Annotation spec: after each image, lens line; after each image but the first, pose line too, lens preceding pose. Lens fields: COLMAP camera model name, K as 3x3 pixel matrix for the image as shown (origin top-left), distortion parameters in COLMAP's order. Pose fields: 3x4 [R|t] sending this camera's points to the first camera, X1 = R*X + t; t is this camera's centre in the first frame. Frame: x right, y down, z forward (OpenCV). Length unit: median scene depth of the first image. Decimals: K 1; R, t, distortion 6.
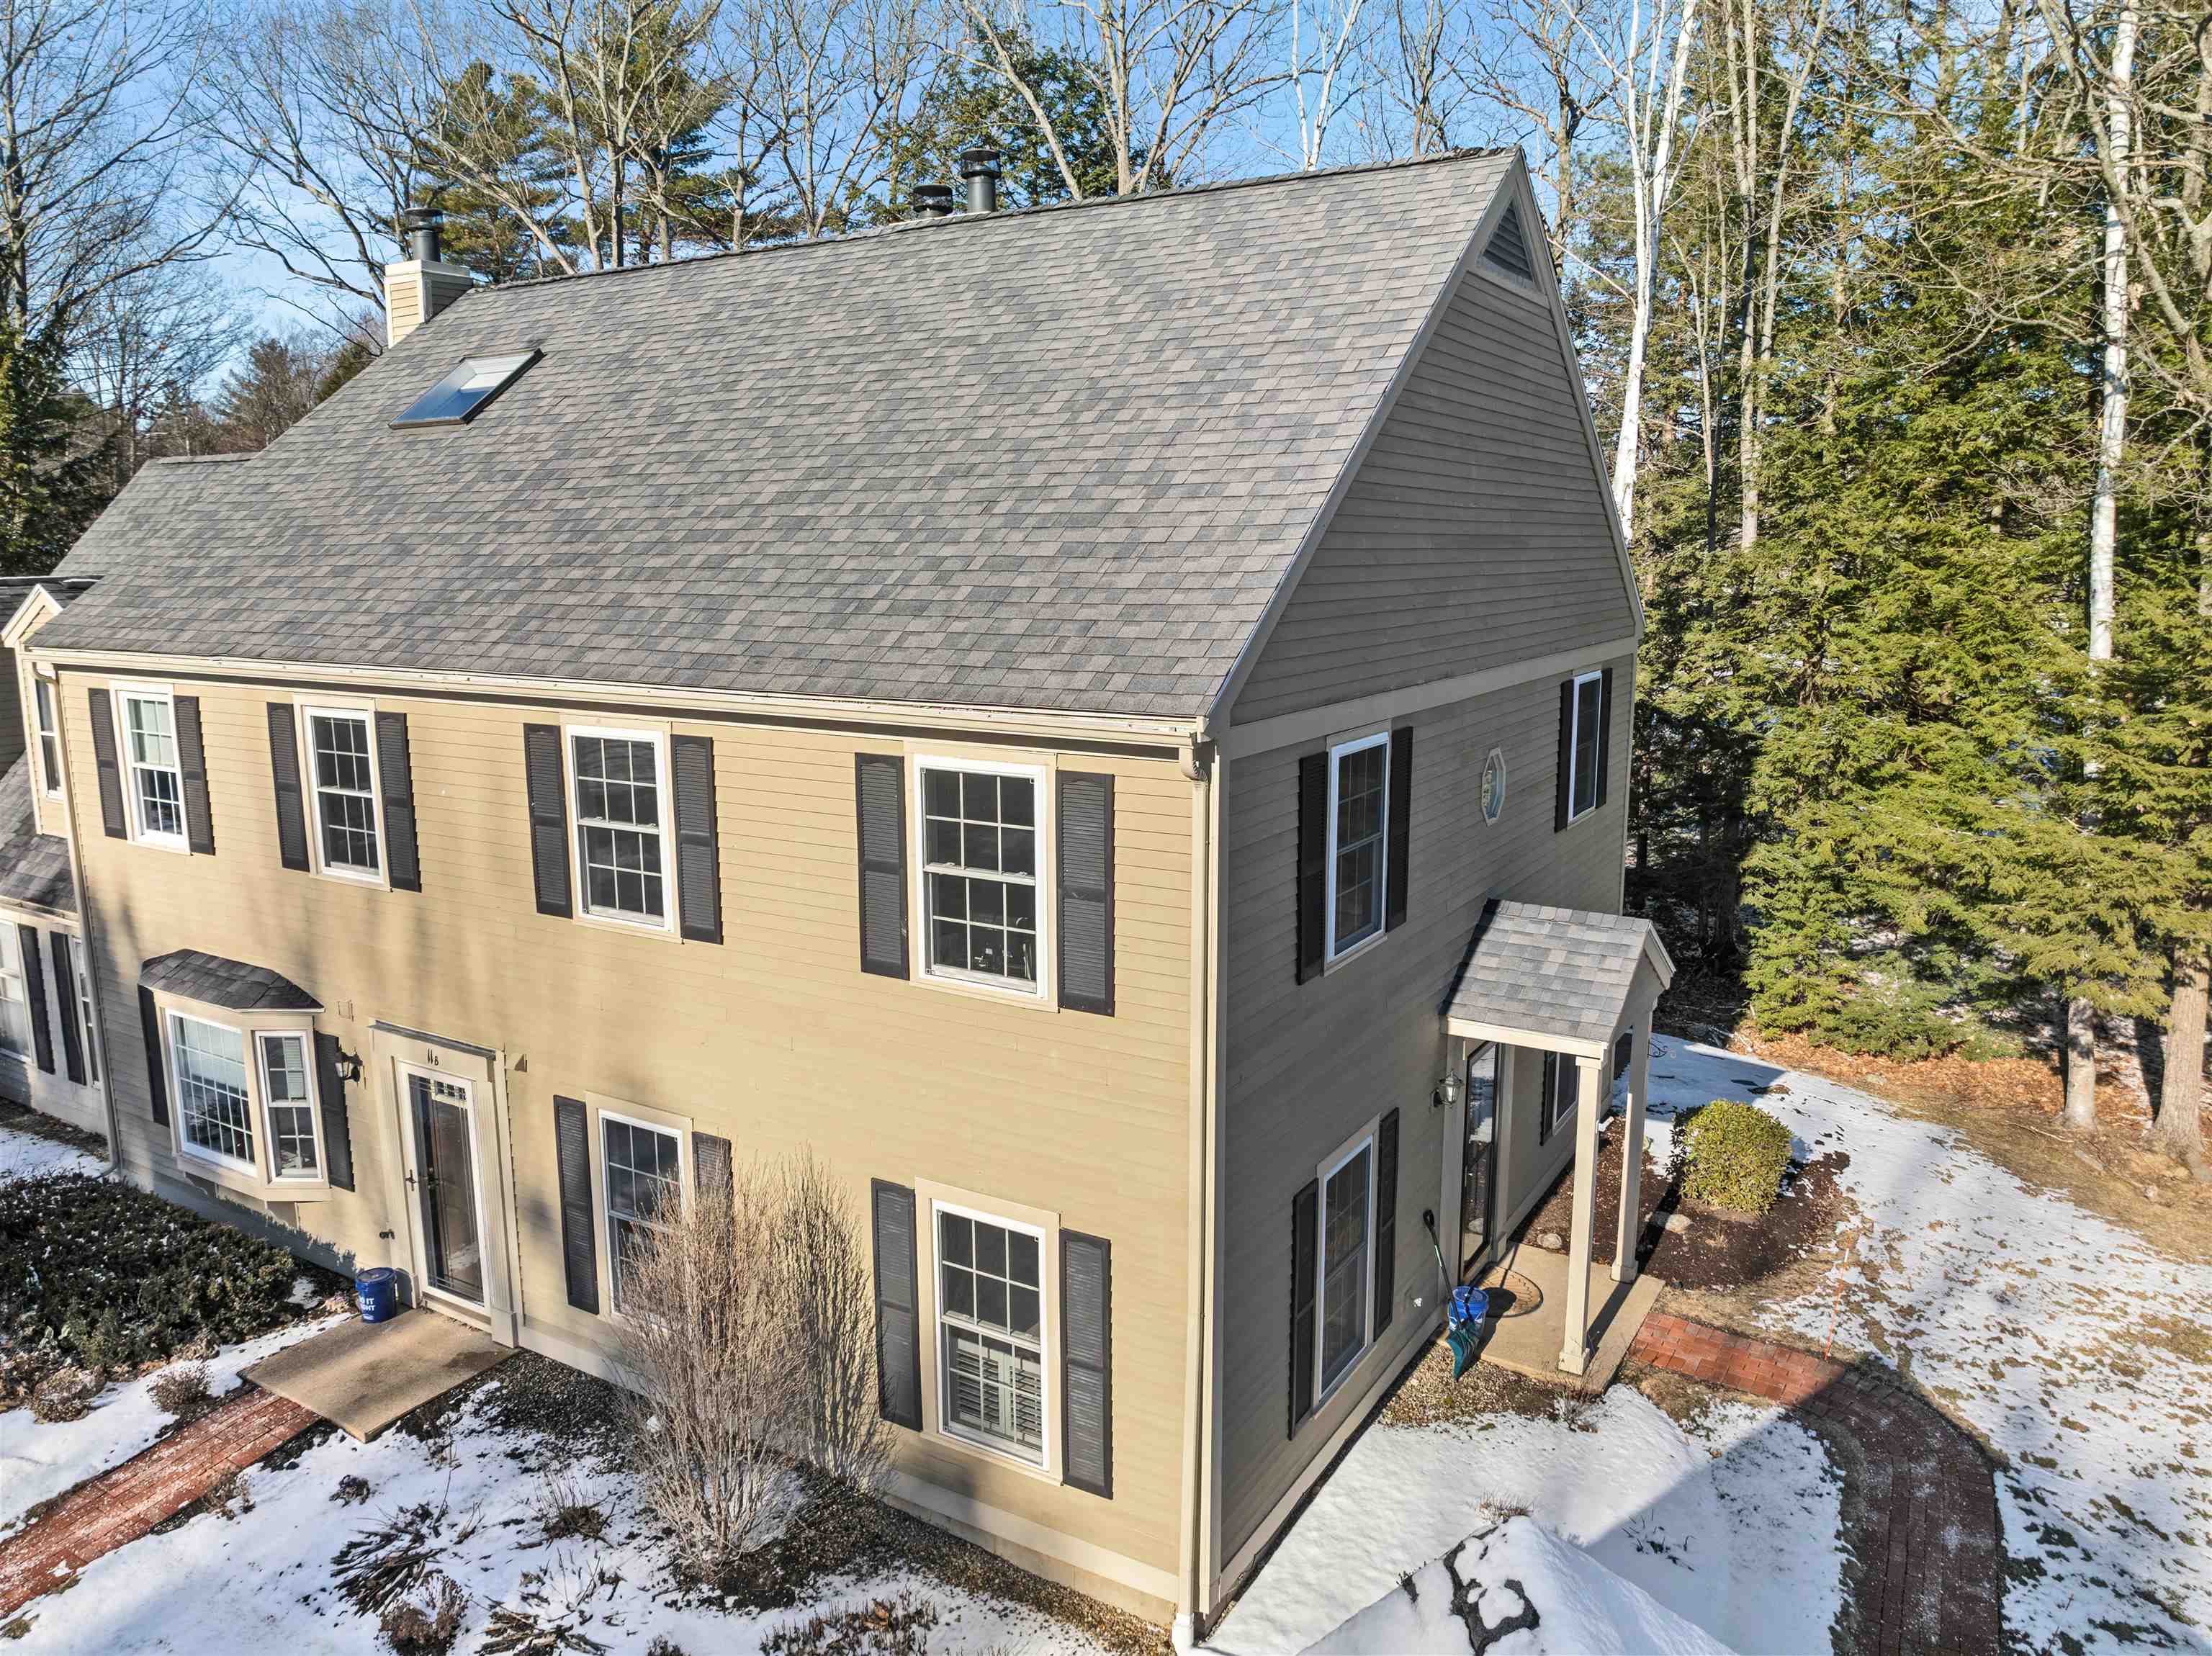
lens RADIAL K [[1557.4, 0, 1106.0], [0, 1557.4, 828.0], [0, 0, 1]] dist [-0.056461, 0.030124]
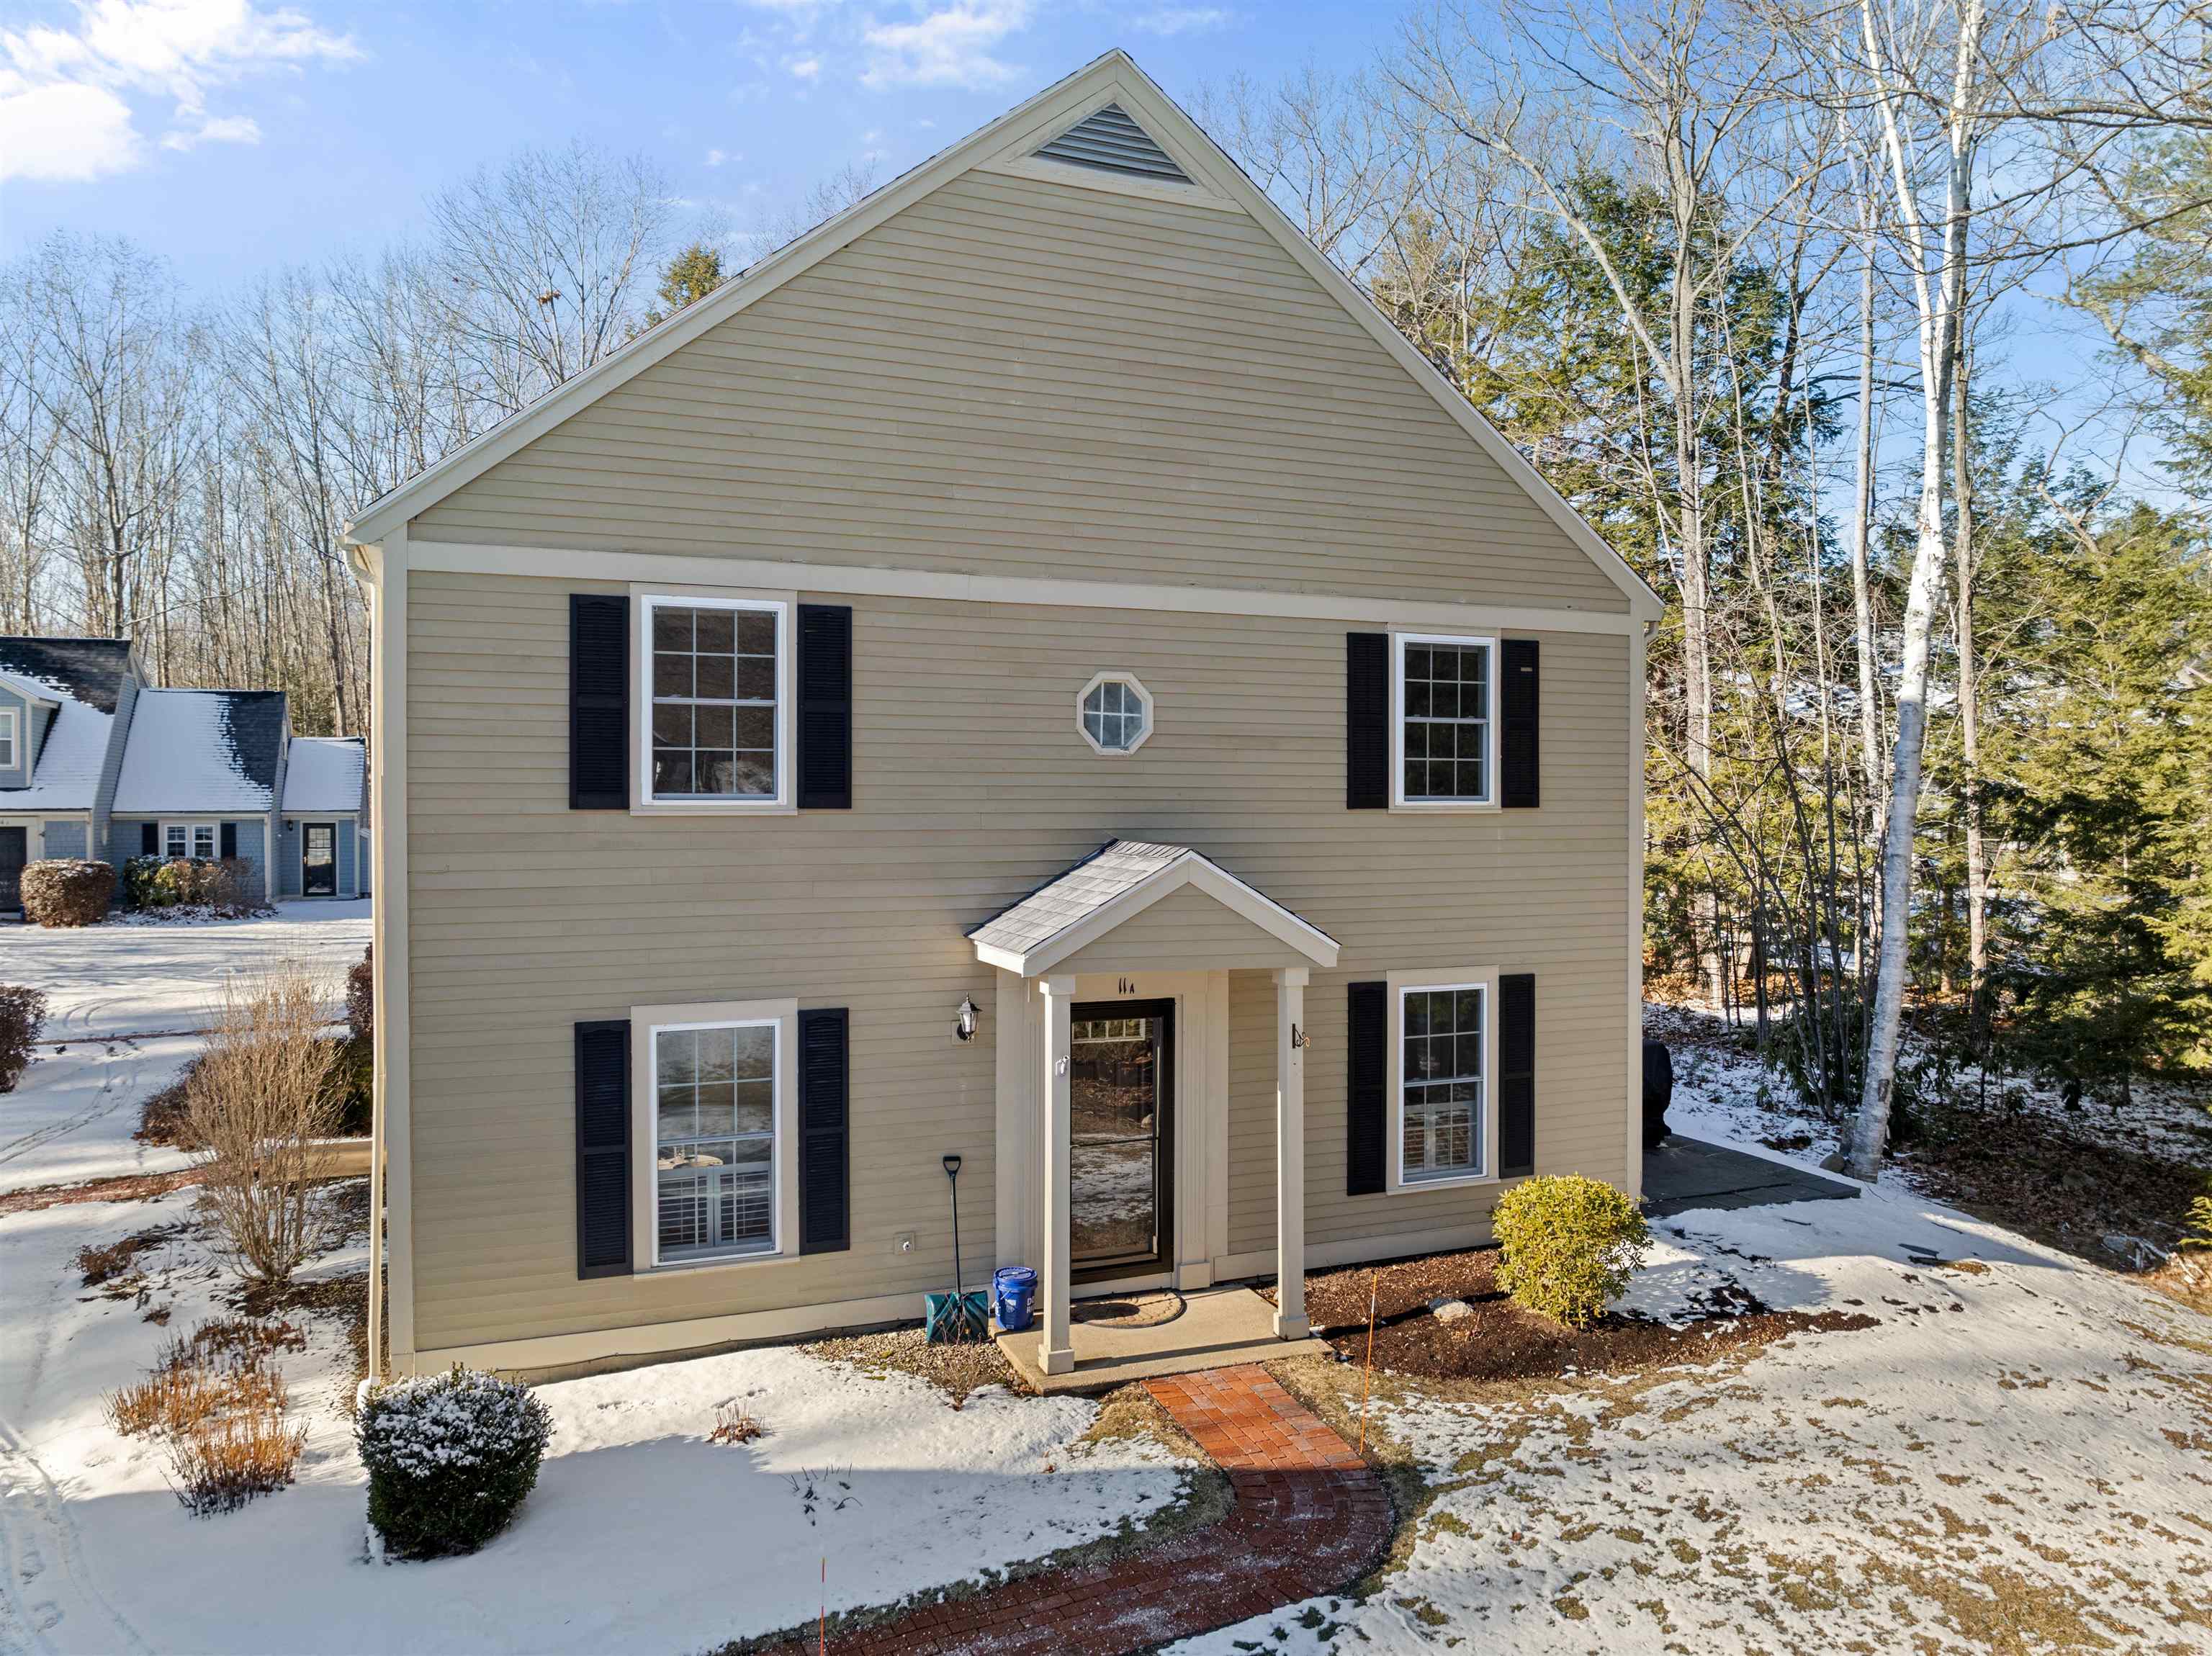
lens RADIAL K [[1557.4, 0, 1106.0], [0, 1557.4, 828.0], [0, 0, 1]] dist [-0.056461, 0.030124]
pose [[0.804187, 0.017121, -0.594130, 0.820837], [-0.111068, 0.986307, -0.121914, 0.157043], [0.583907, 0.164030, 0.795076, 0.292972]]
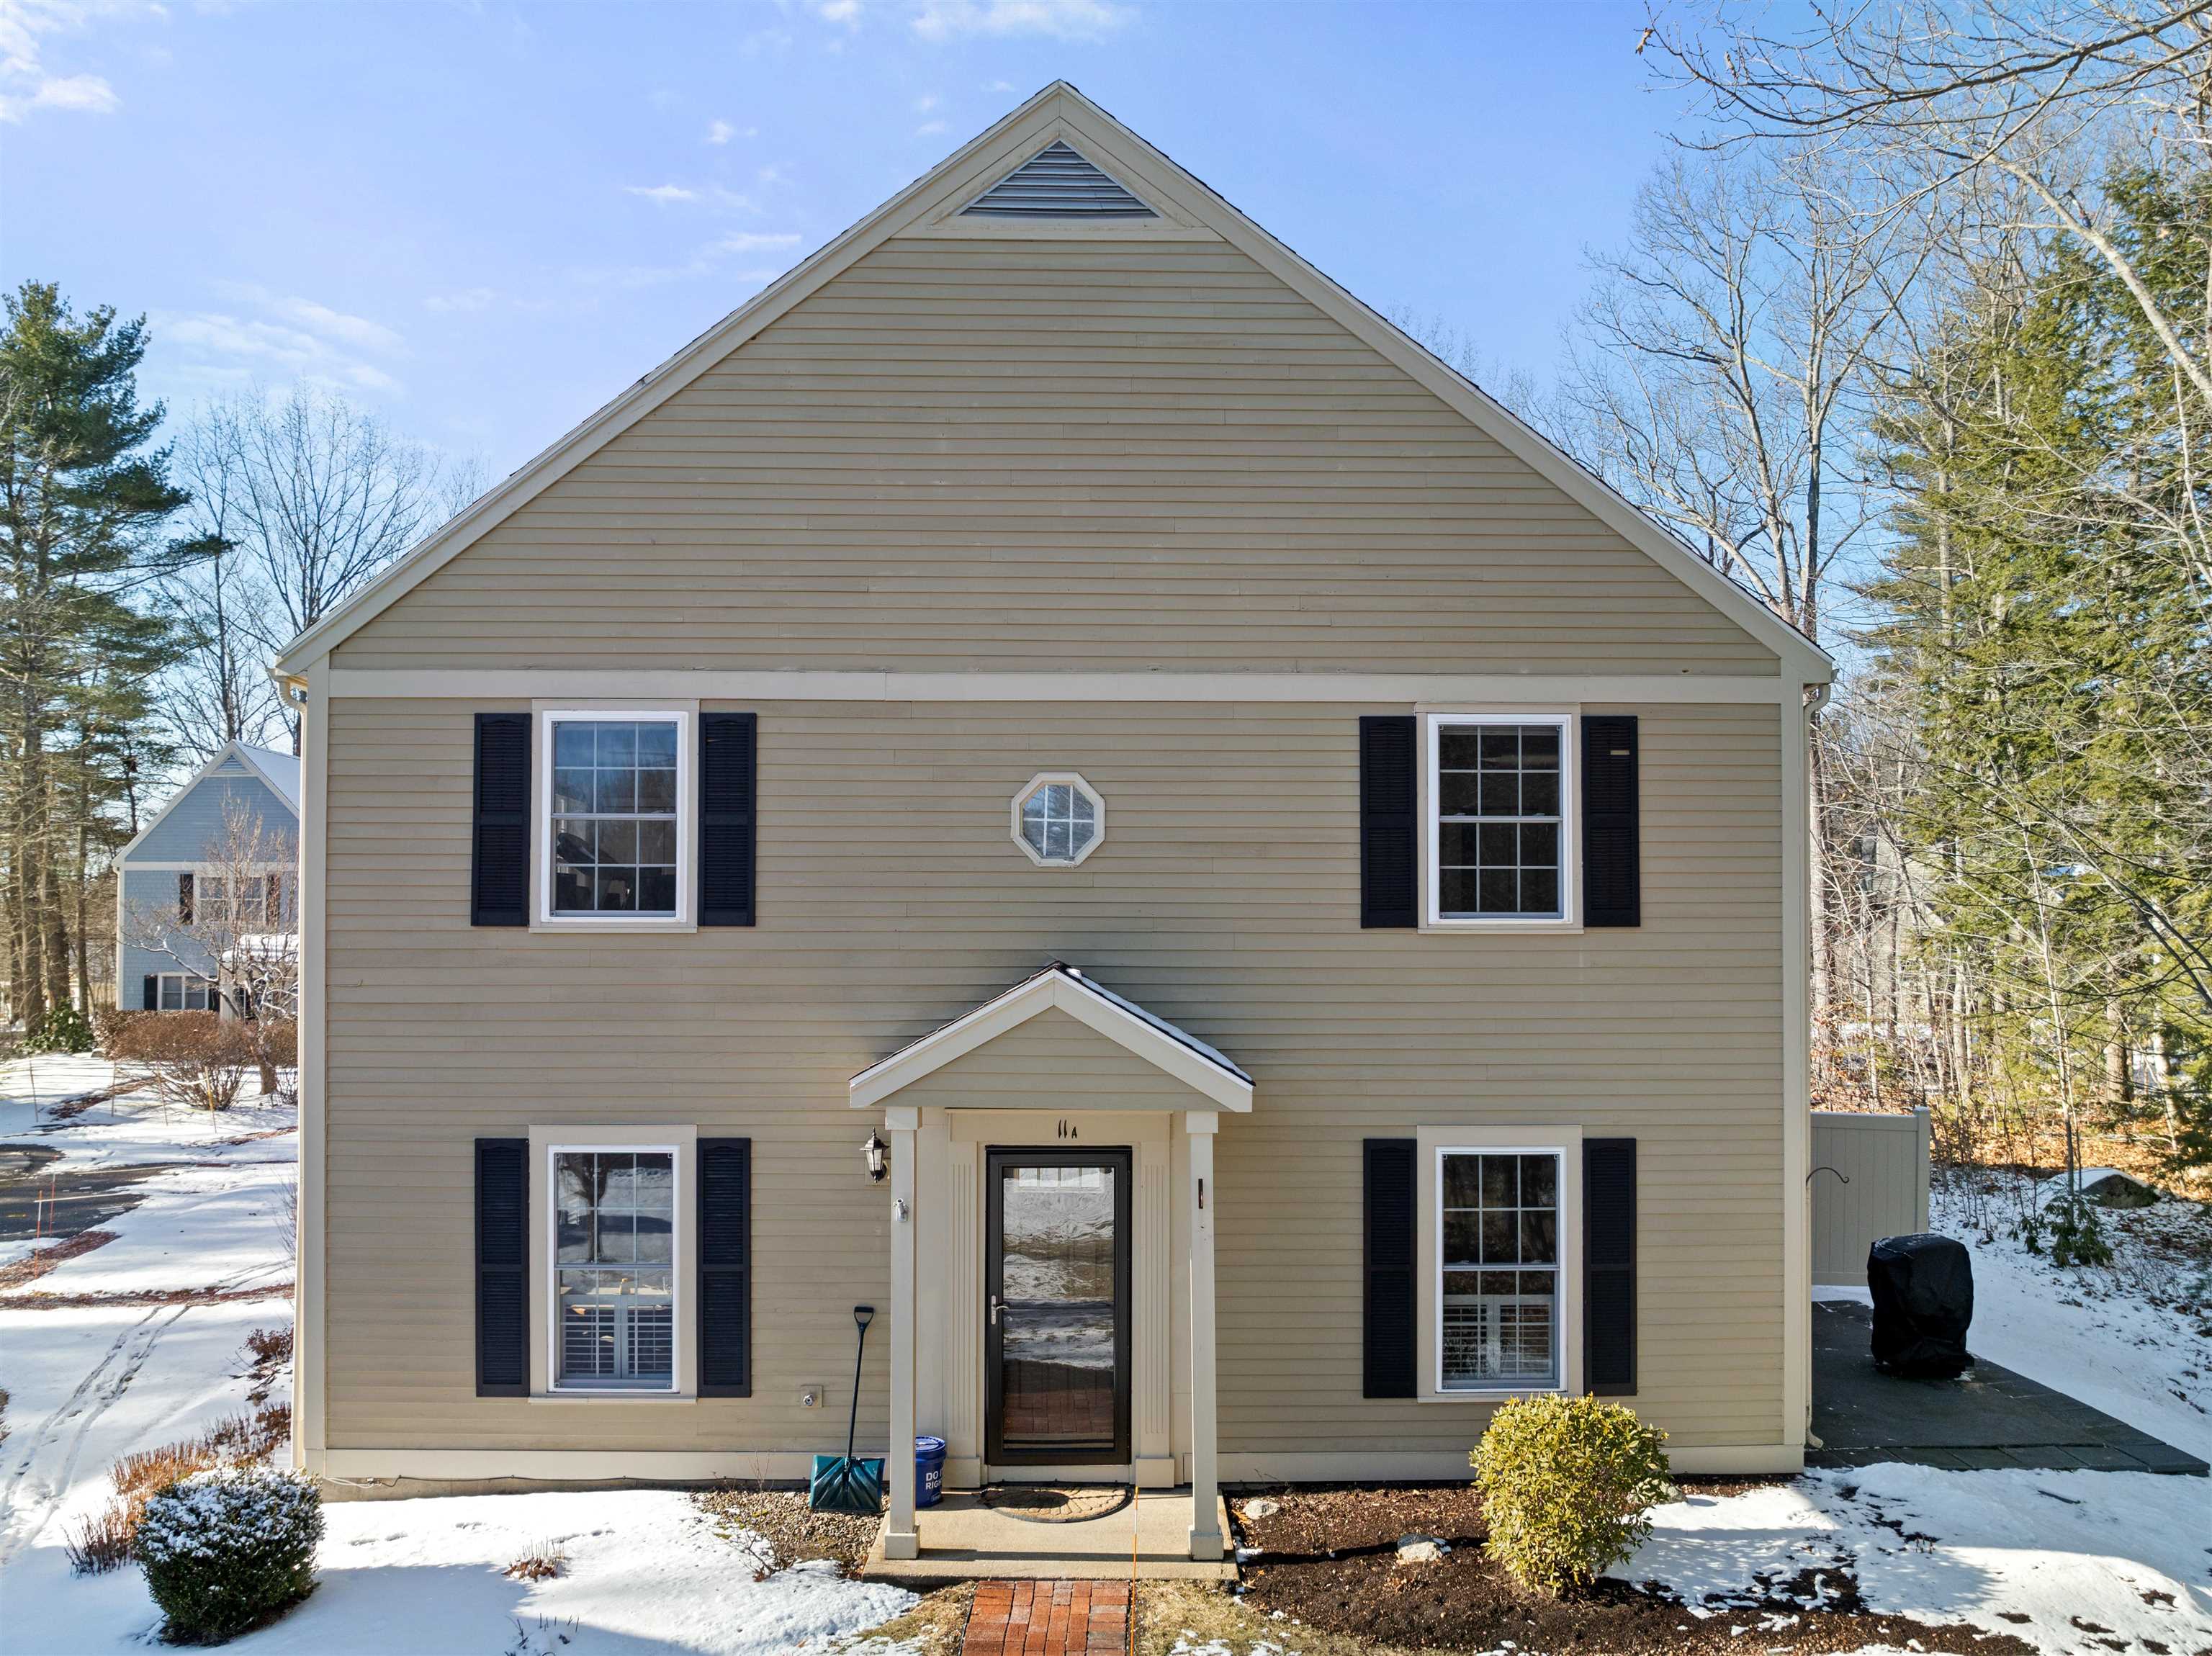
lens RADIAL K [[1618.7, 0, 1112.7], [0, 1618.7, 937.2], [0, 0, 1]] dist [-0.075305, 0.052144]
pose [[0.528582, -0.005129, -0.848866, 1.015046], [-0.155029, 0.982581, -0.102472, 0.118885], [0.834606, 0.185764, 0.518580, 0.624261]]
